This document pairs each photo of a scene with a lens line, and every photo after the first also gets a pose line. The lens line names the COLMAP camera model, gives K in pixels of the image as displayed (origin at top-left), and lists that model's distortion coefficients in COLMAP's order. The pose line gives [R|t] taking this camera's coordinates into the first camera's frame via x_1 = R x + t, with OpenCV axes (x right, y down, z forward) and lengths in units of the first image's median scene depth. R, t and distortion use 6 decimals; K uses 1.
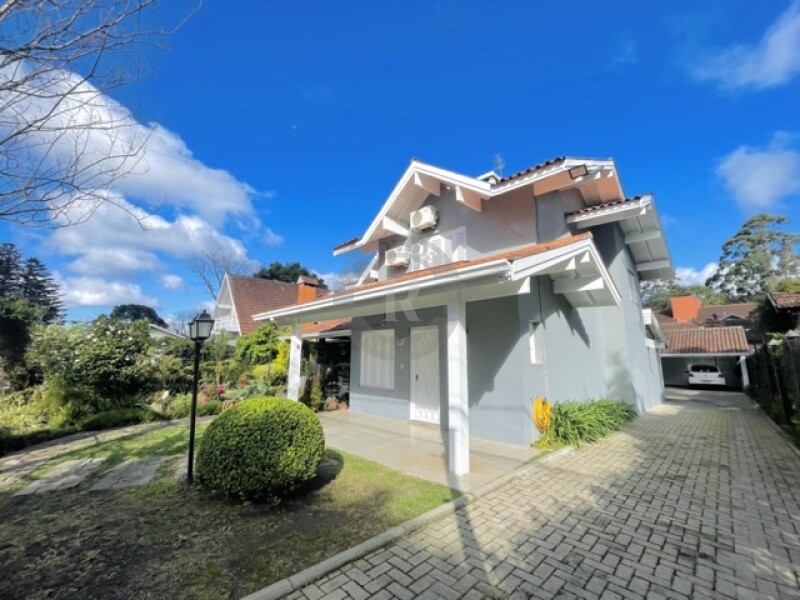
lens RADIAL K [[324.8, 0, 402.3], [0, 324.8, 301.7], [0, 0, 1]] dist [-0.003485, -0.000300]
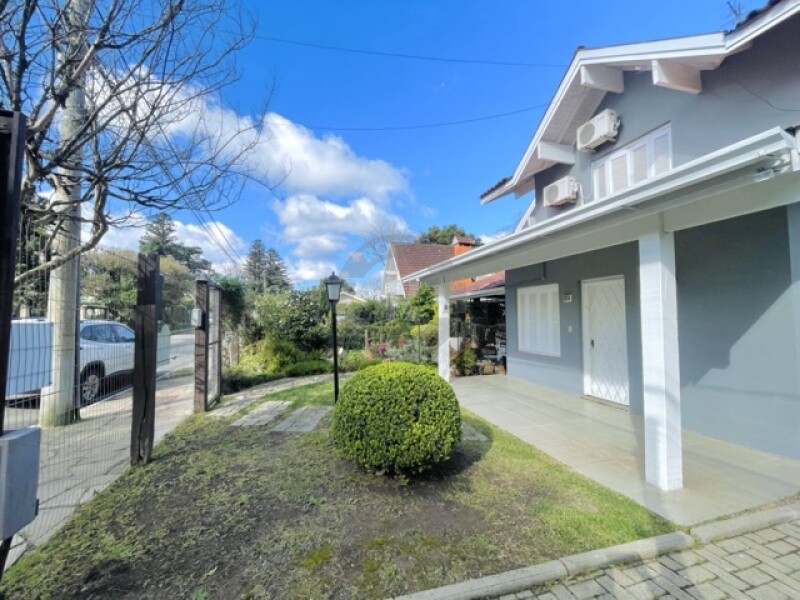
lens RADIAL K [[324.8, 0, 398.5], [0, 324.8, 301.9], [0, 0, 1]] dist [-0.003485, -0.000300]
pose [[0.876135, -0.029314, -0.481174, 0.022298], [0.087367, 0.991276, 0.098690, 0.025872], [0.474084, -0.128504, 0.871052, 0.169267]]
